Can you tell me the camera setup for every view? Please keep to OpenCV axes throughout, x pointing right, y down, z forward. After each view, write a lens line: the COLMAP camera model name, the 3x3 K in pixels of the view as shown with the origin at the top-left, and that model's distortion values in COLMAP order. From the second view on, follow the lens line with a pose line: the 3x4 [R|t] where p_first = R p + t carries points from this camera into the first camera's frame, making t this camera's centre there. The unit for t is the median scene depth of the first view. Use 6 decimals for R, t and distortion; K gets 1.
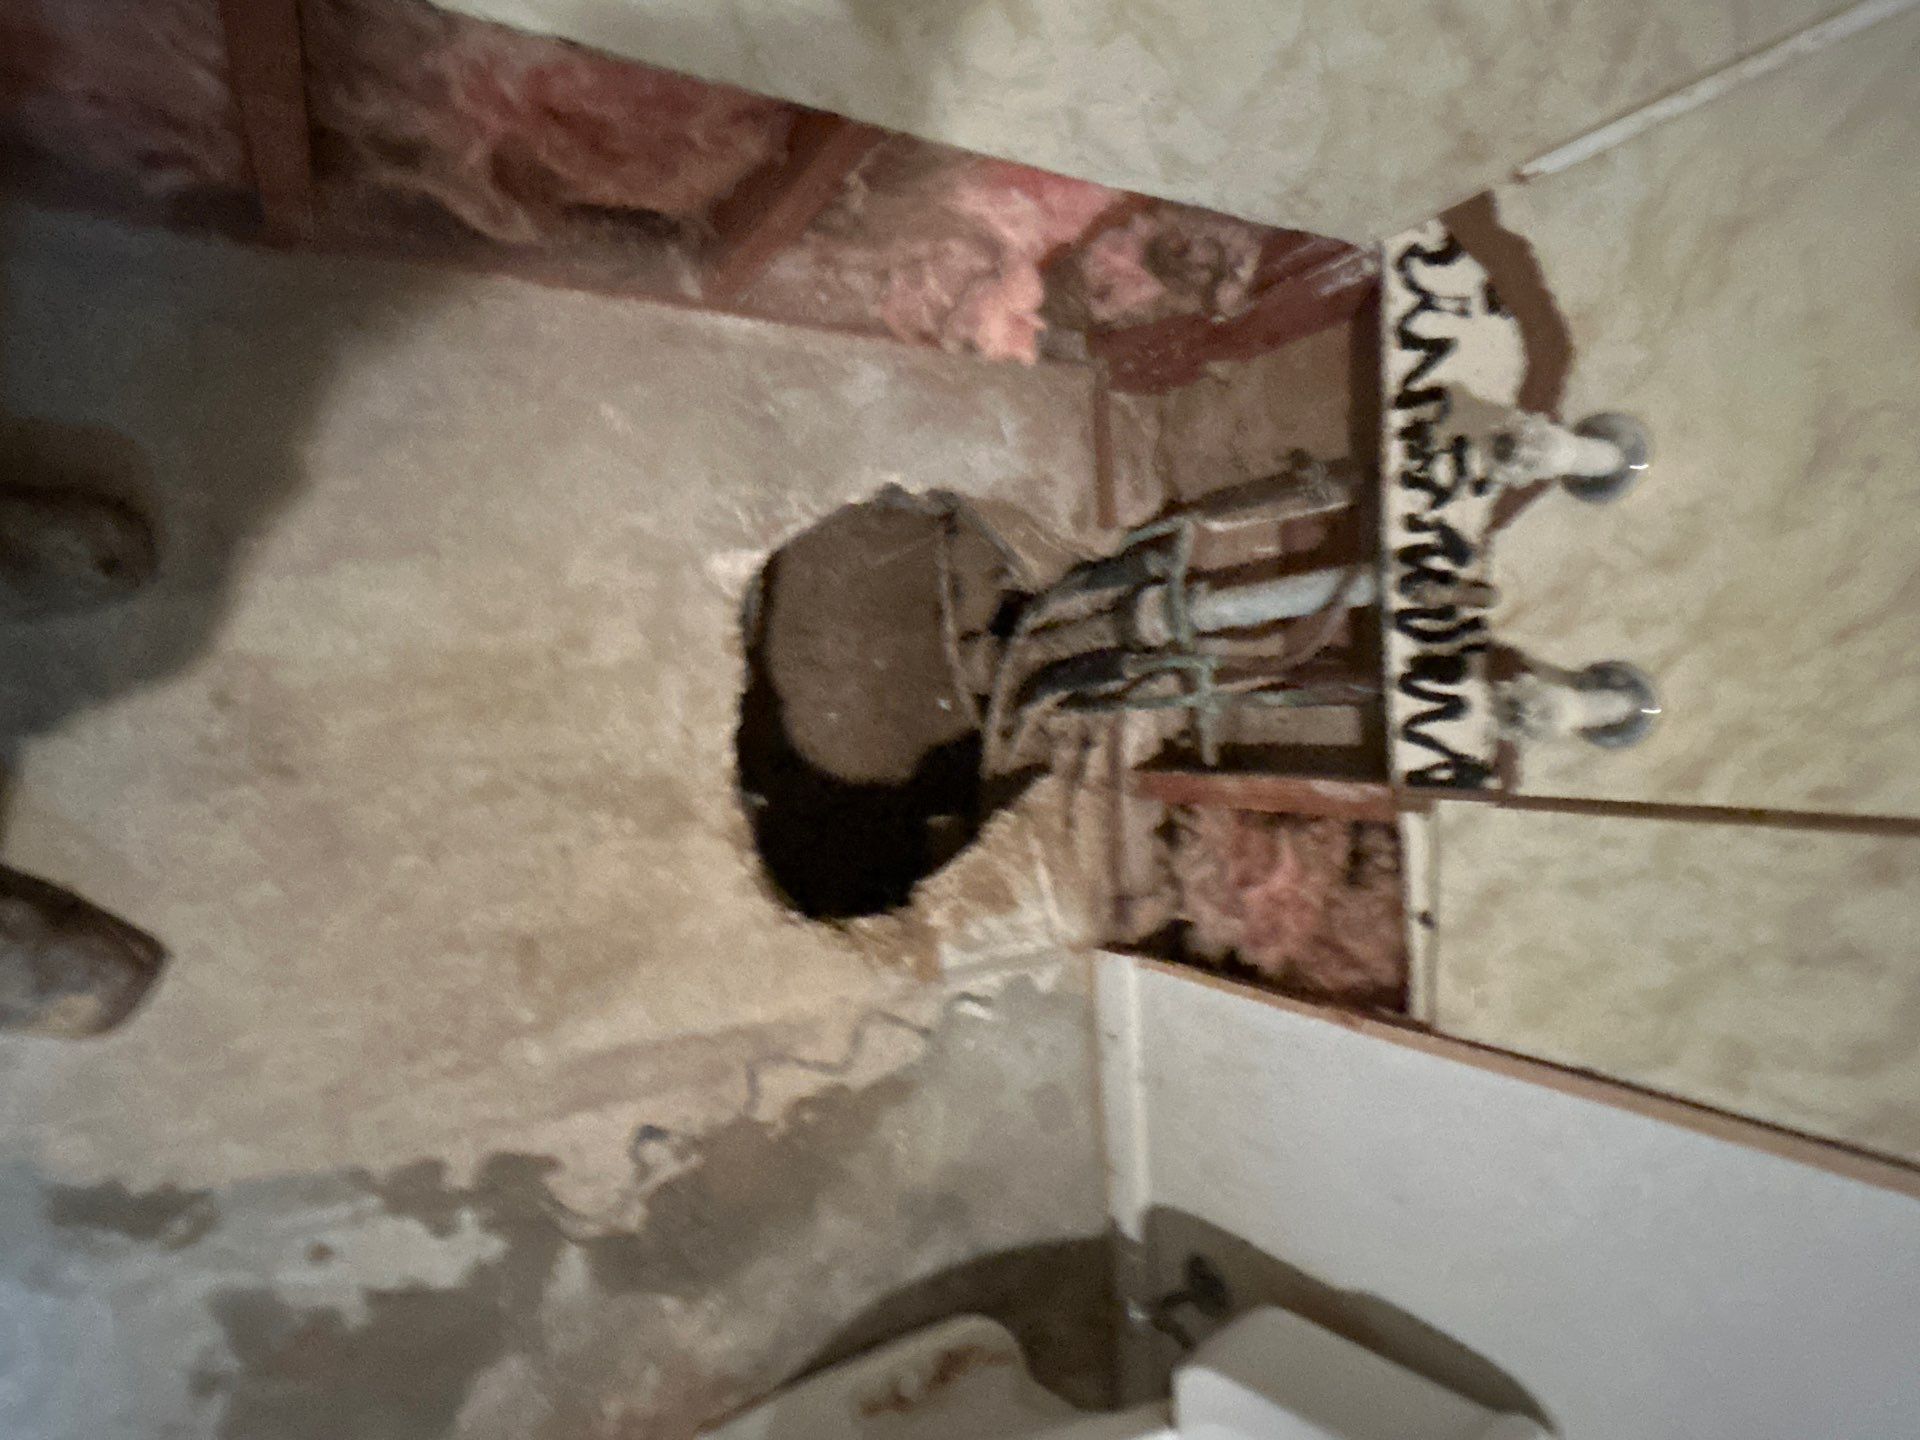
lens RADIAL K [[1042.2, 0, 952.5], [0, 1042.2, 718.4], [0, 0, 1]] dist [0.009071, -0.010167]
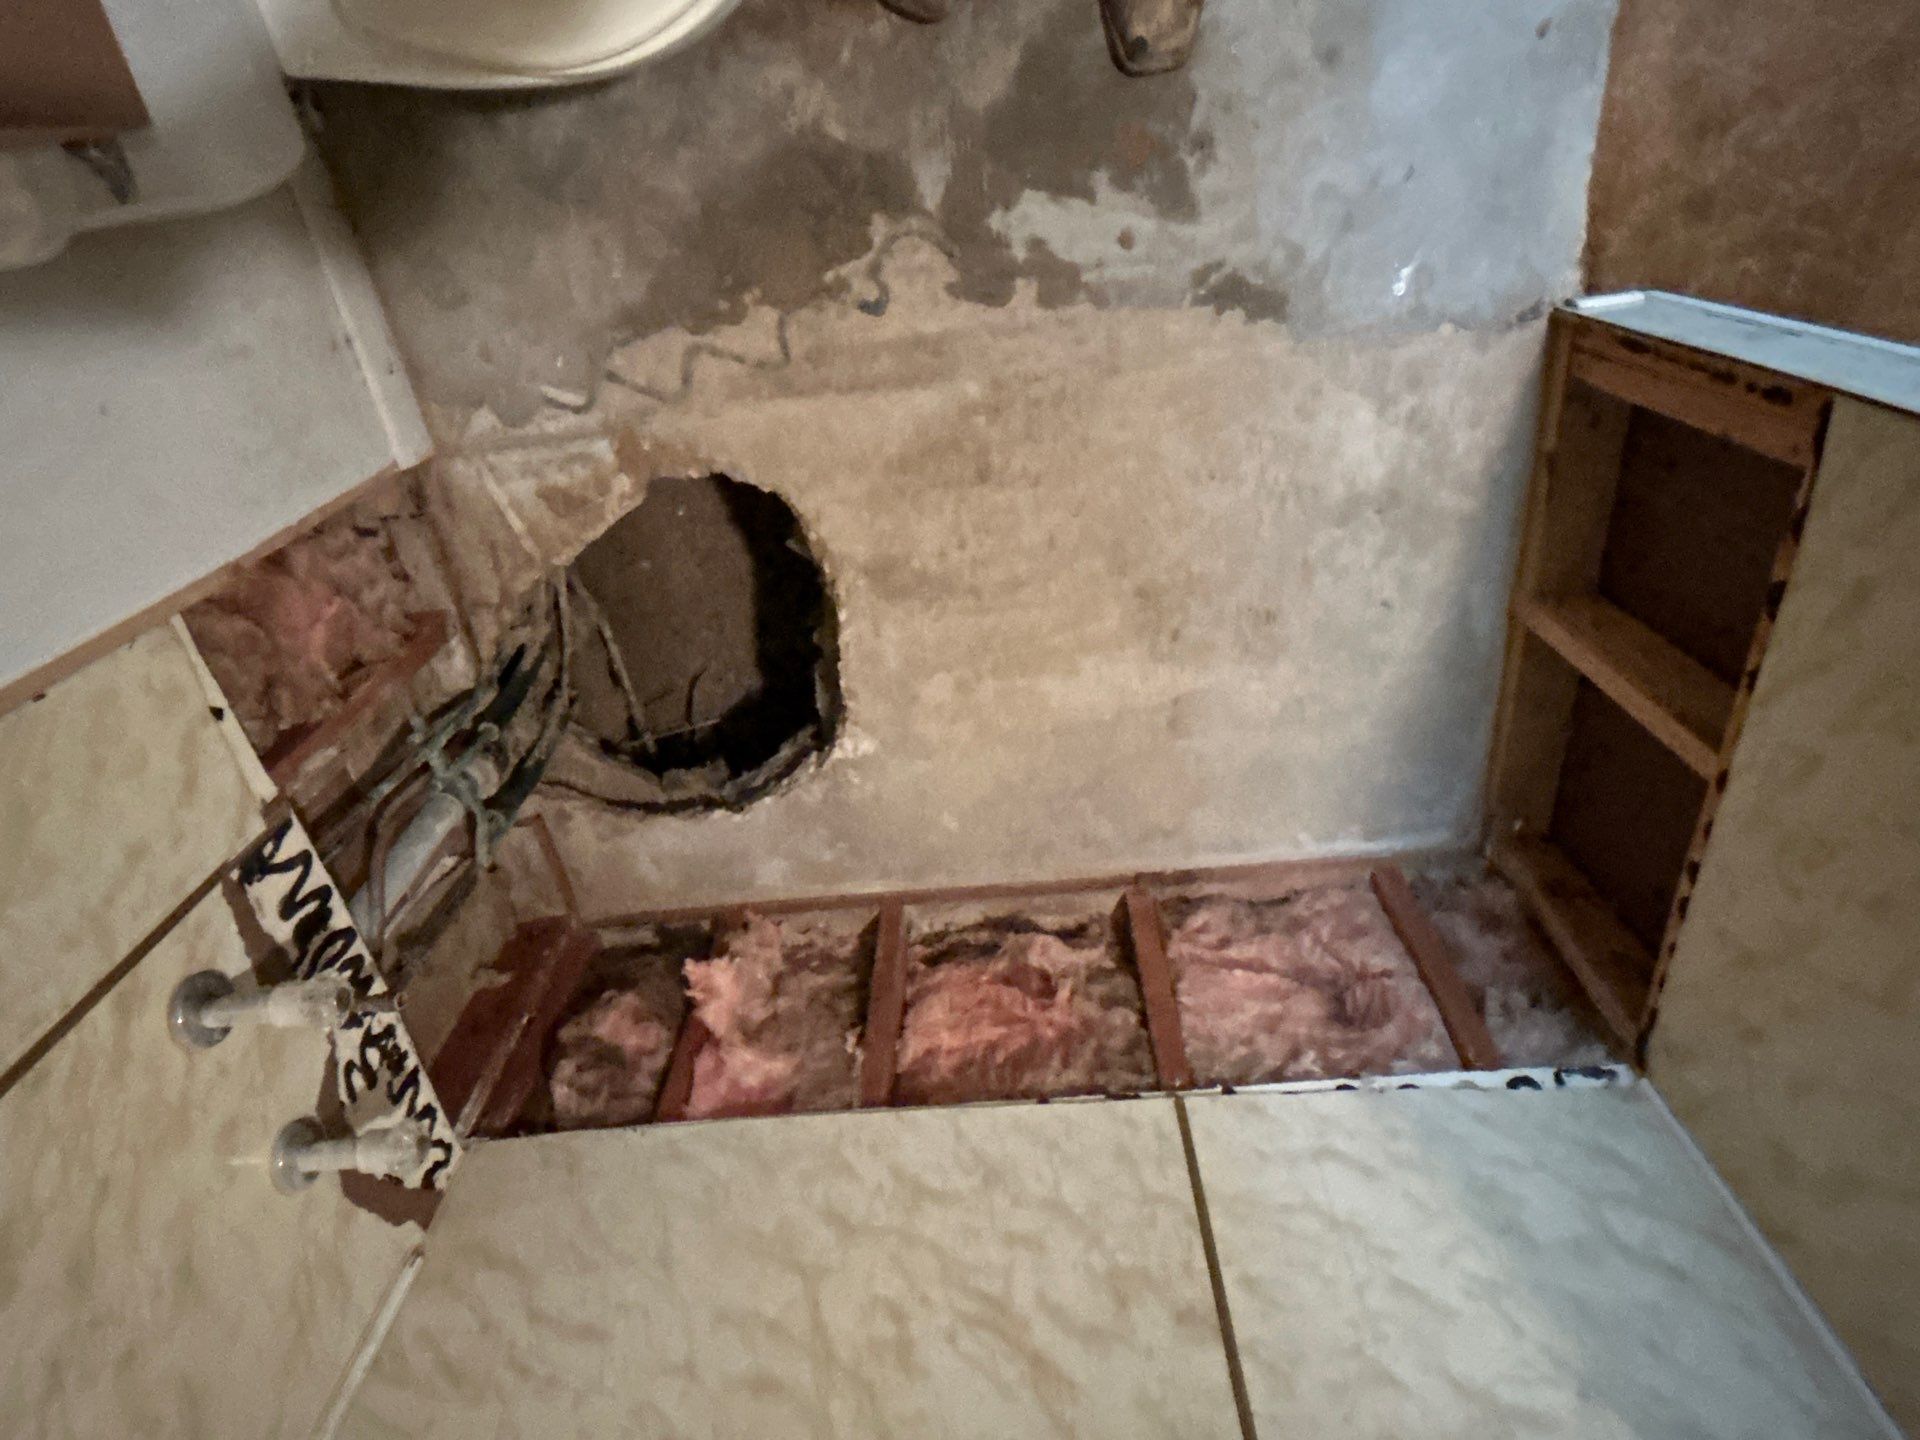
lens RADIAL K [[1042.2, 0, 952.5], [0, 1042.2, 718.4], [0, 0, 1]] dist [0.009071, -0.010167]
pose [[-0.880729, 0.283414, -0.379463, 0.180350], [-0.073842, -0.873569, -0.481067, 0.523156], [-0.467828, -0.395669, 0.790305, -0.104111]]
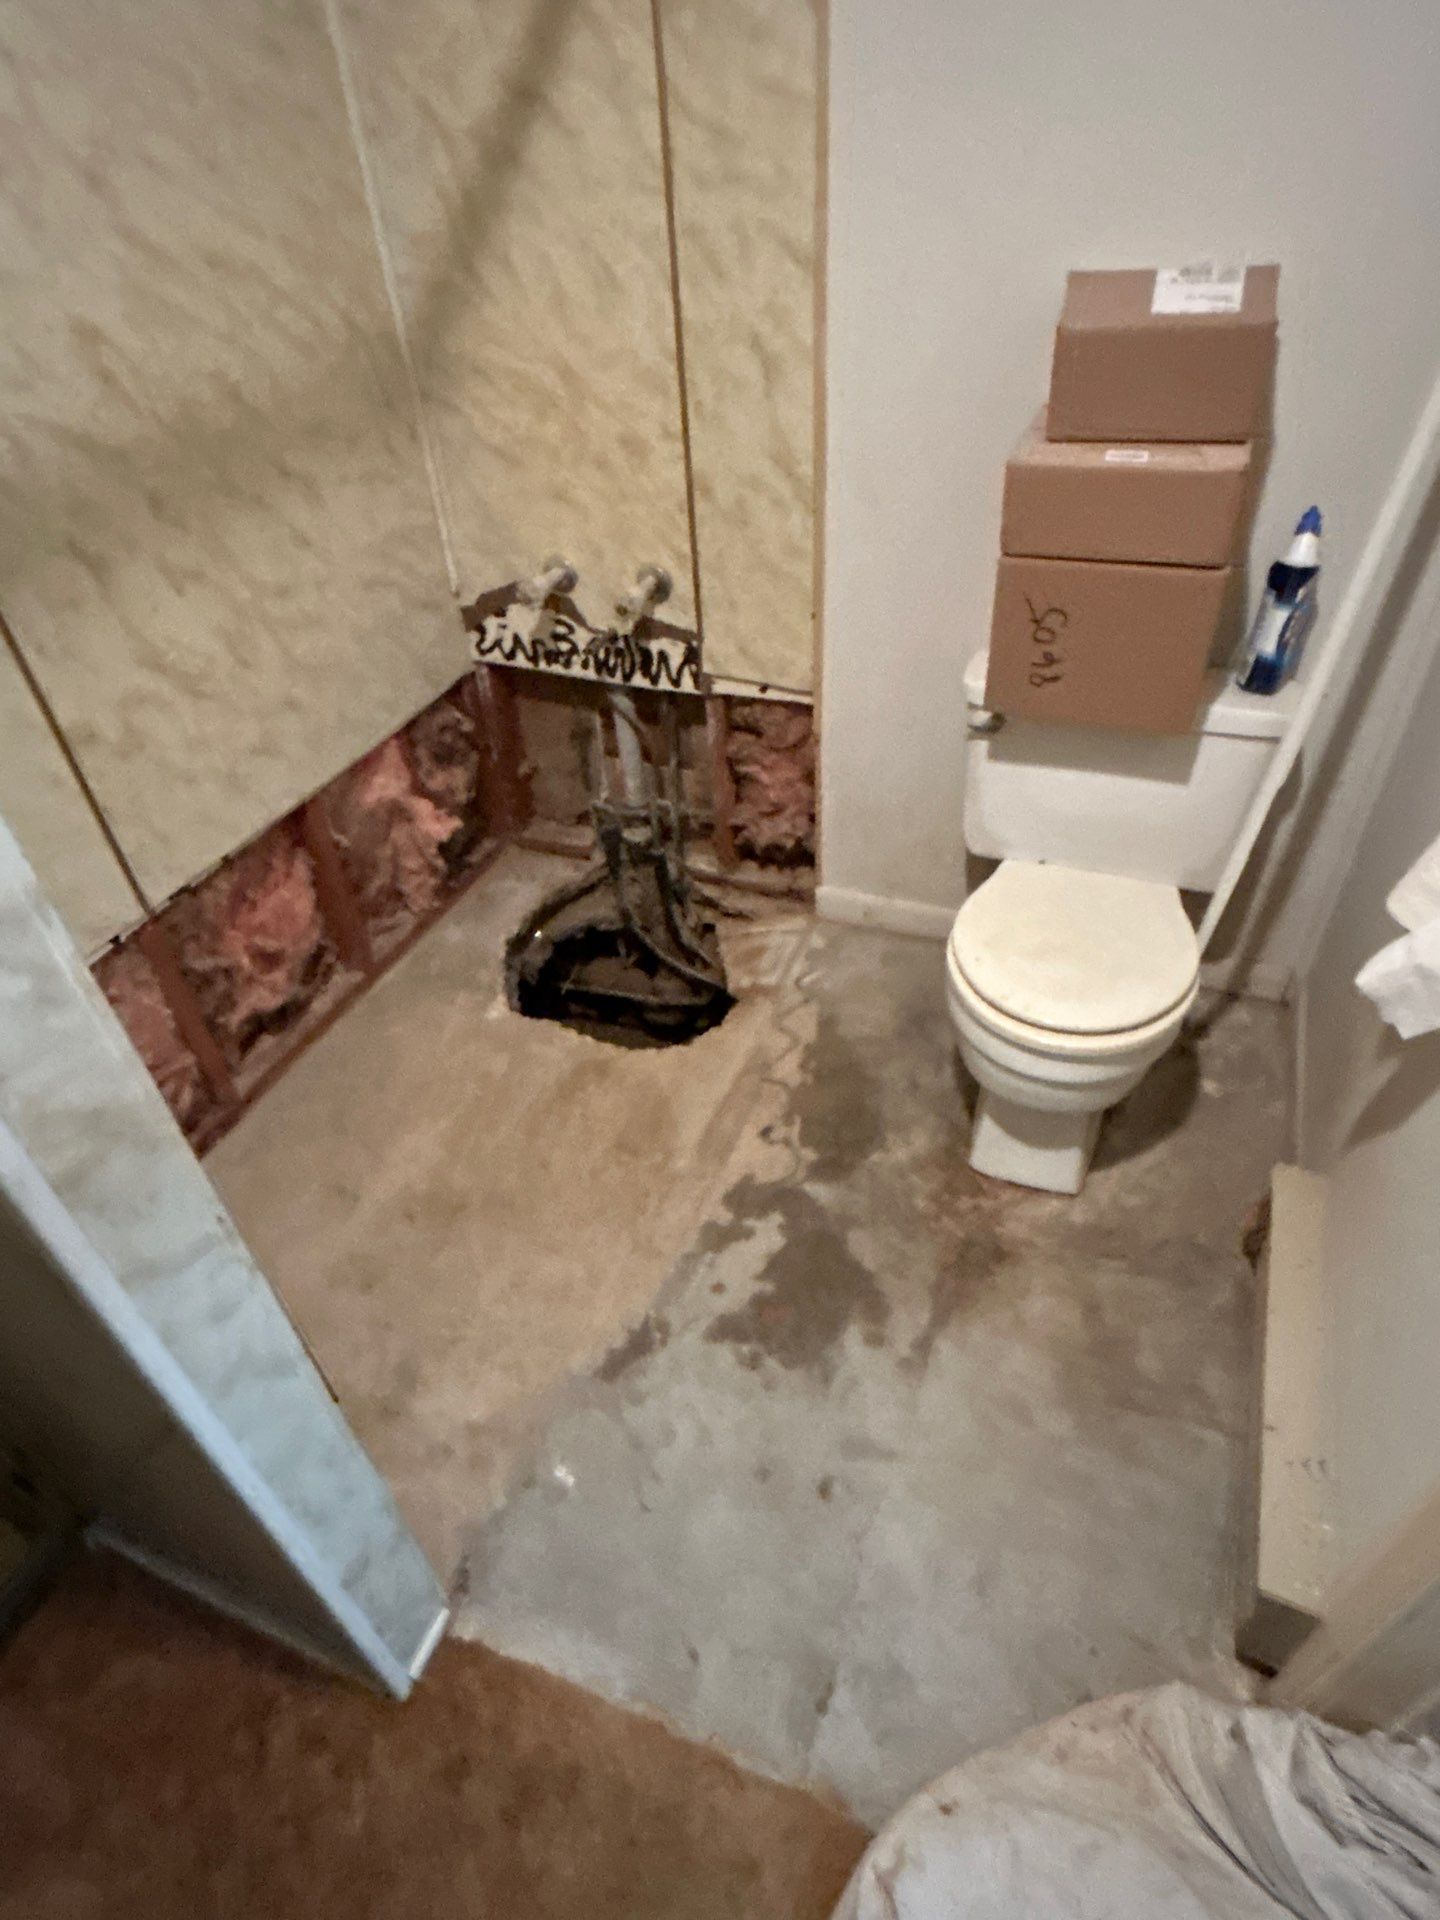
lens RADIAL K [[1042.2, 0, 718.5], [0, 1042.2, 968.4], [0, 0, 1]] dist [0.009071, -0.010167]
pose [[0.344560, -0.897387, 0.275635, -0.504008], [0.905250, 0.239861, -0.350699, 0.791454], [0.248599, 0.370355, 0.895006, -0.502208]]
